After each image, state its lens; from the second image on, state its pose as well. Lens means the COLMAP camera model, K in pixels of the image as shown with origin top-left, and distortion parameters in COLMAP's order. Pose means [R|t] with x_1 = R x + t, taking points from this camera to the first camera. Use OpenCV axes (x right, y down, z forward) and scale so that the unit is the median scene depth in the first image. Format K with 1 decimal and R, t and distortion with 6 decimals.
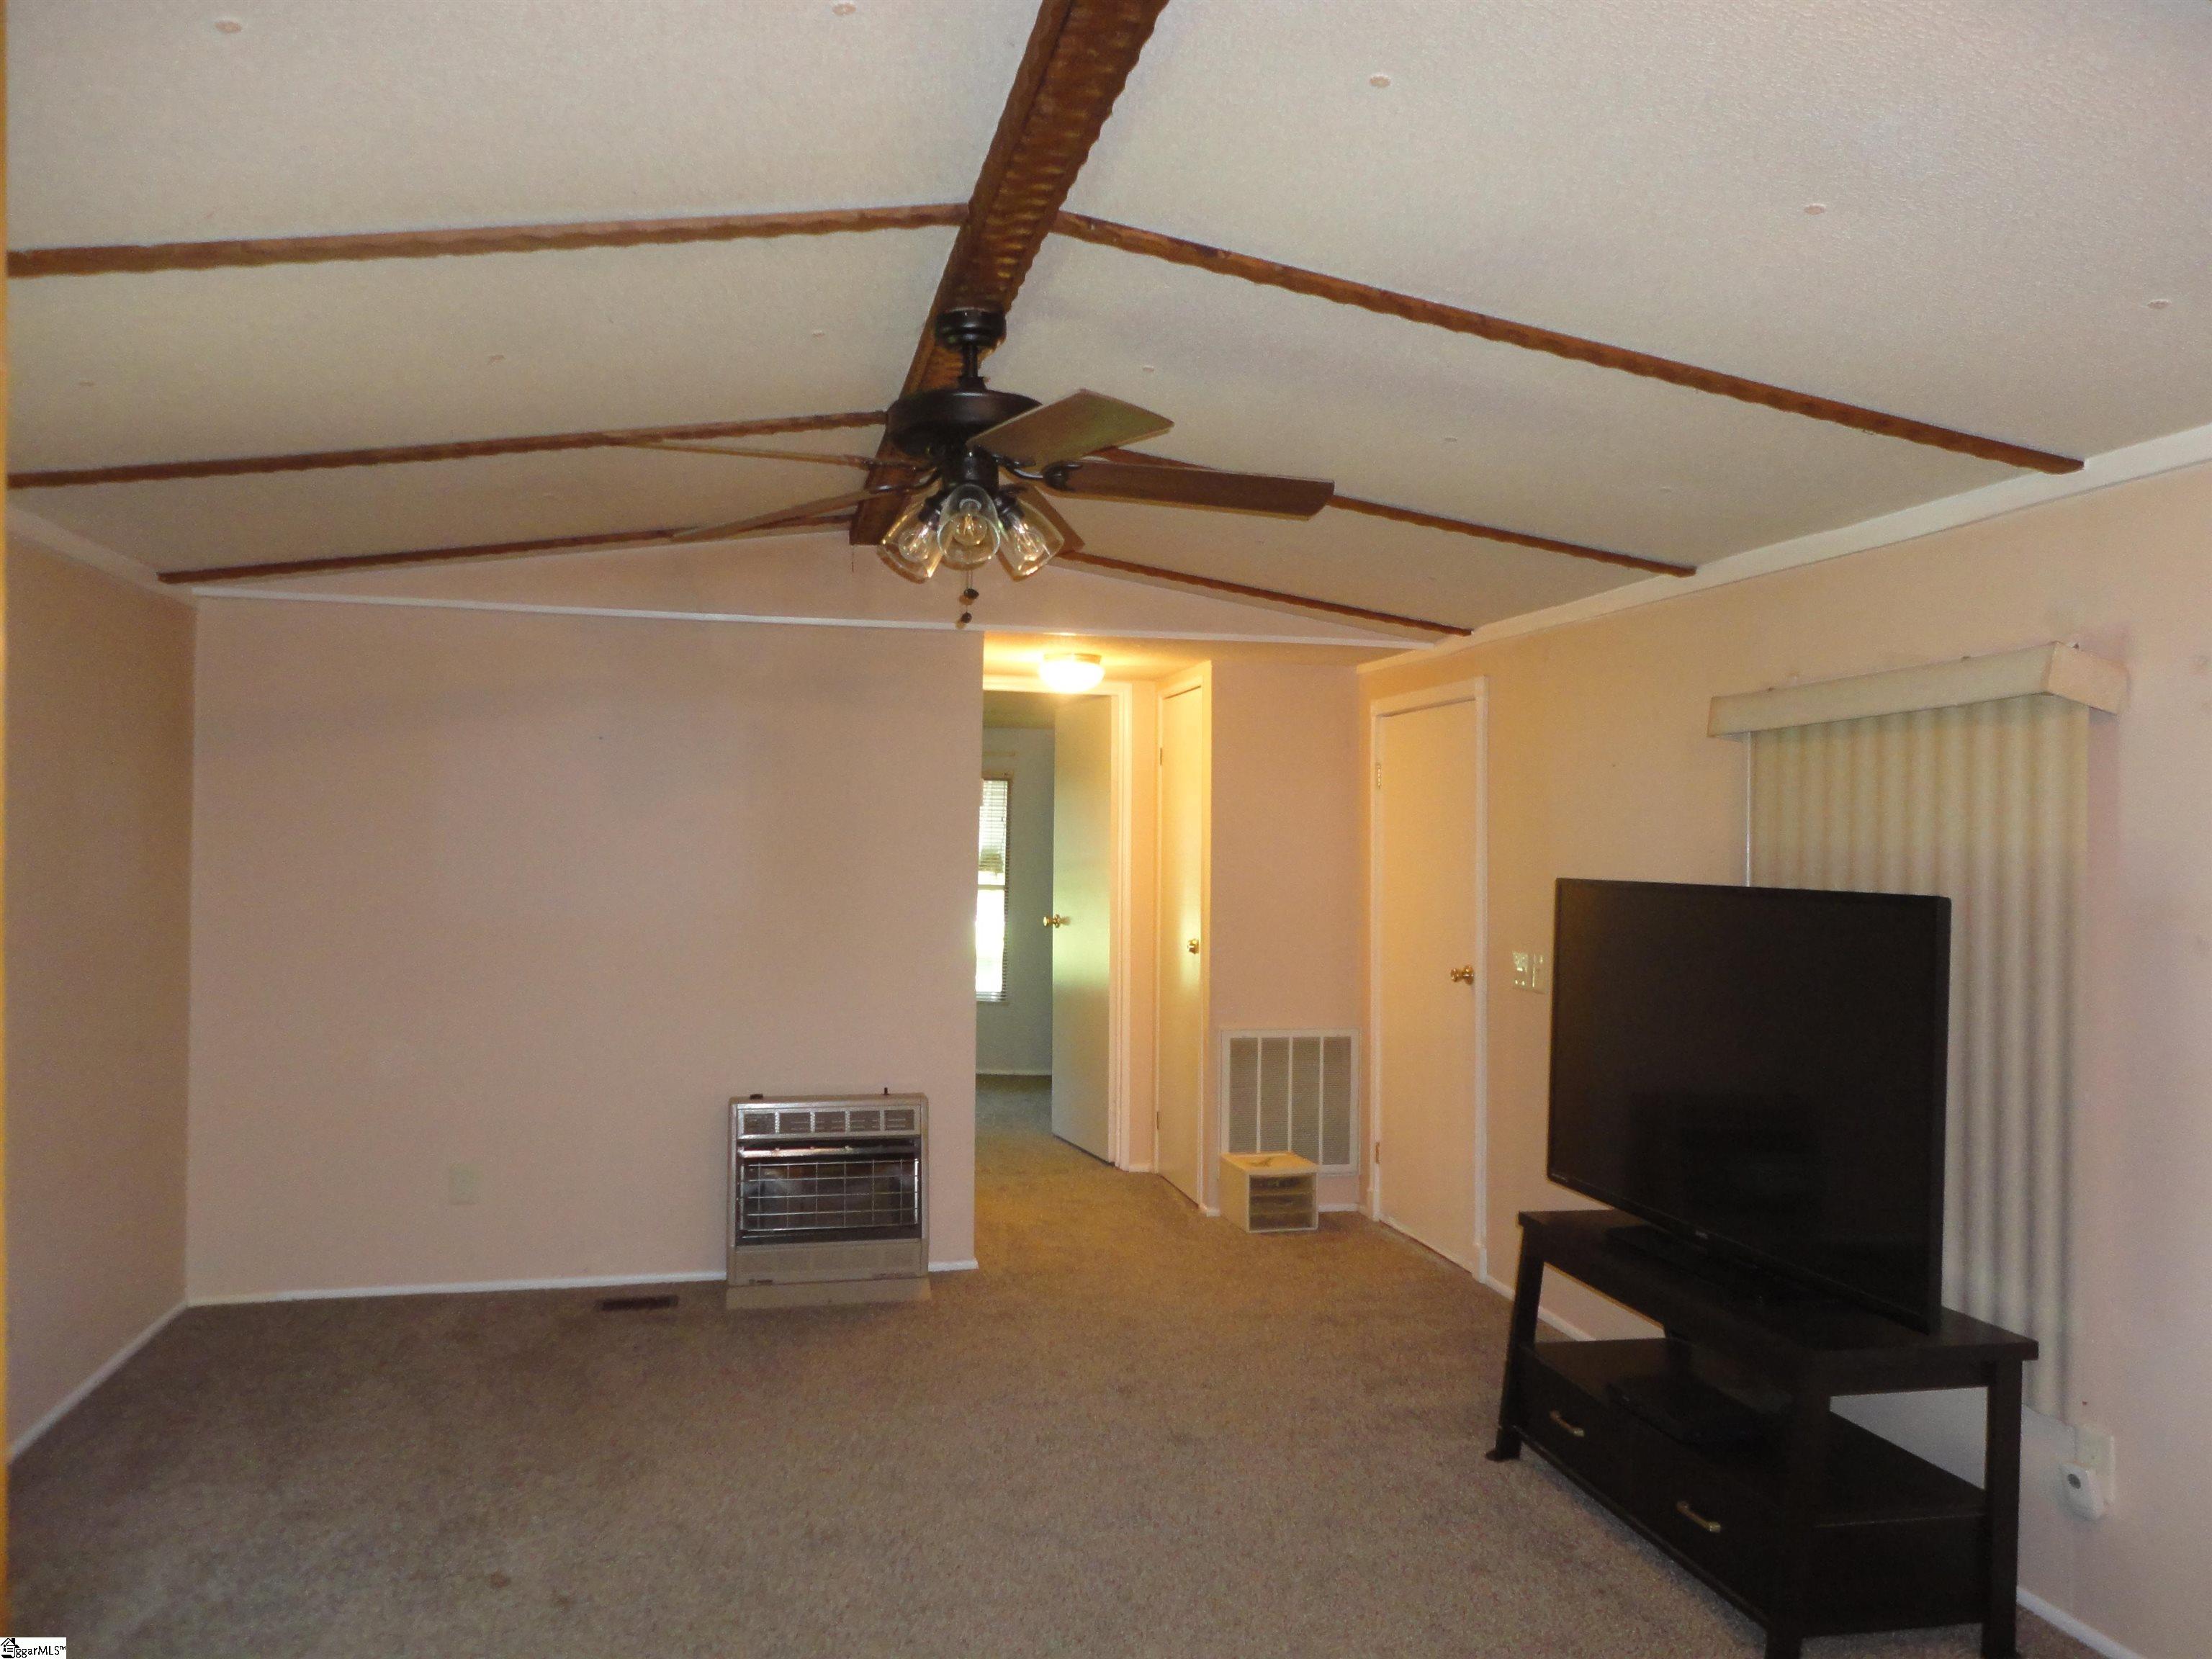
lens RADIAL K [[1616.6, 0, 1106.0], [0, 1616.6, 829.5], [0, 0, 1]] dist [0.015315, 0.002042]
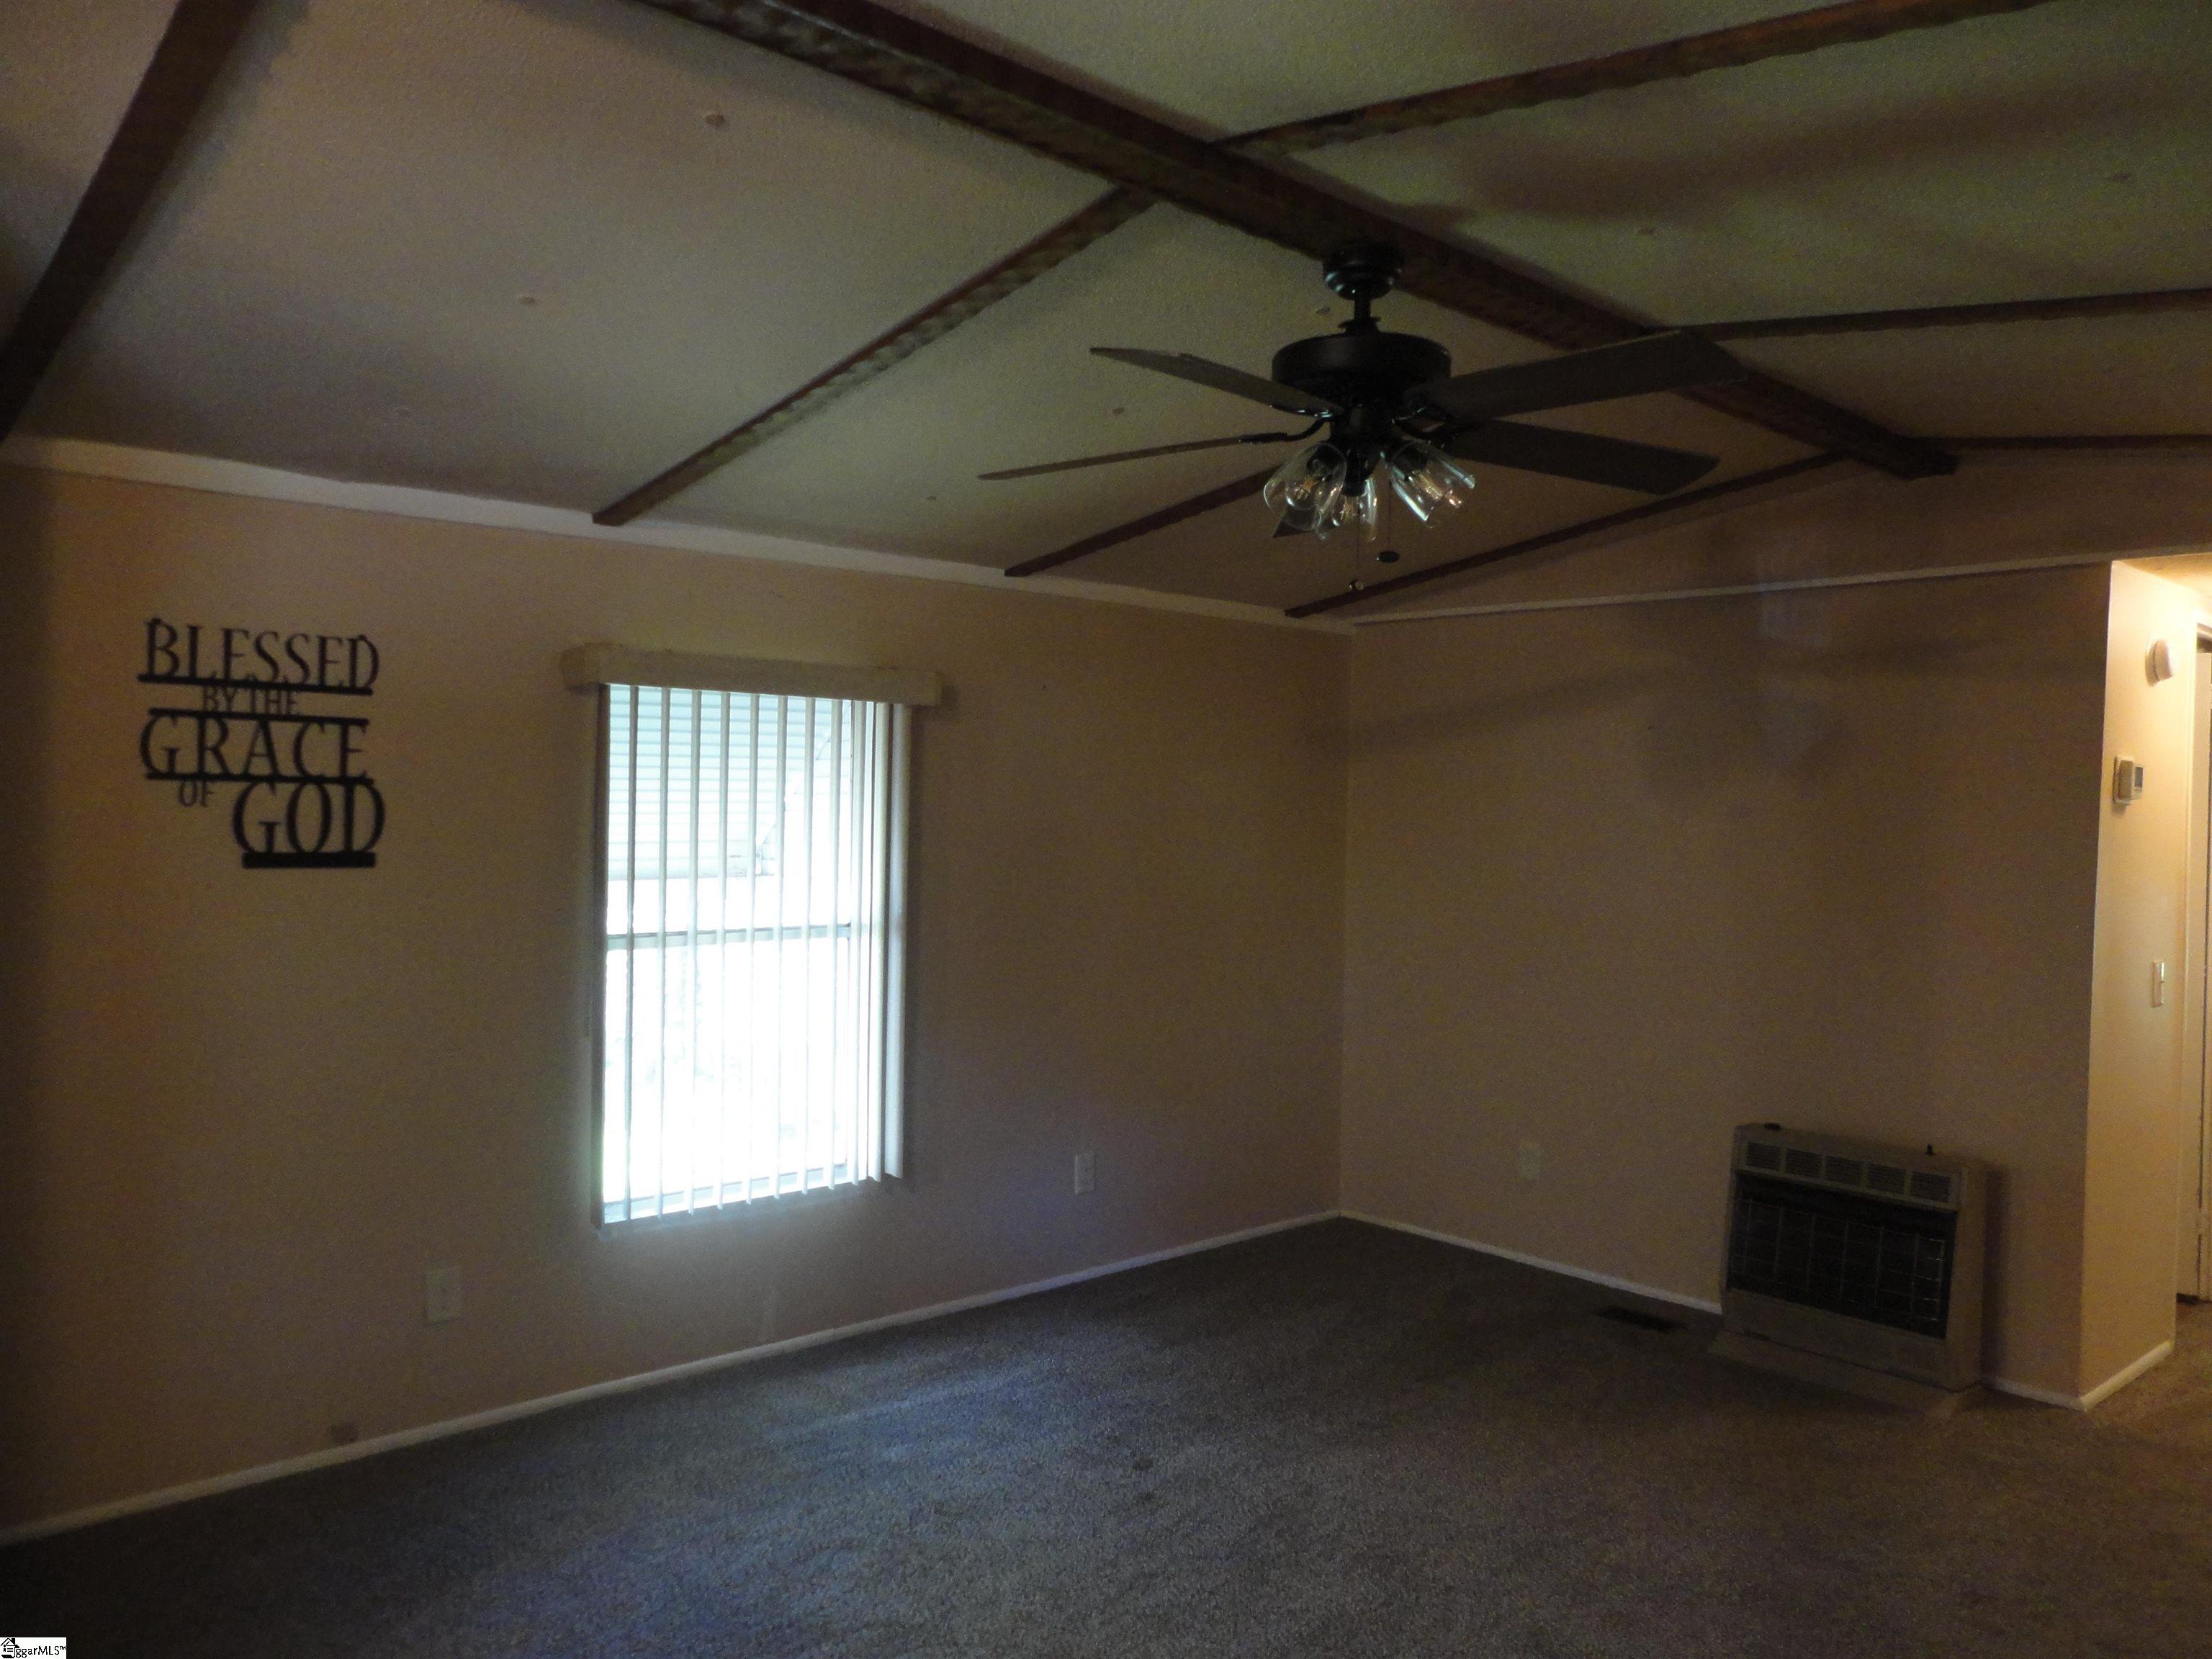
lens RADIAL K [[1616.6, 0, 1106.0], [0, 1616.6, 829.5], [0, 0, 1]] dist [0.015315, 0.002042]
pose [[0.488303, 0.012049, -0.872591, 0.388871], [-0.010723, 0.999912, 0.007807, 0.000672], [0.872608, 0.005545, 0.488389, 0.259414]]
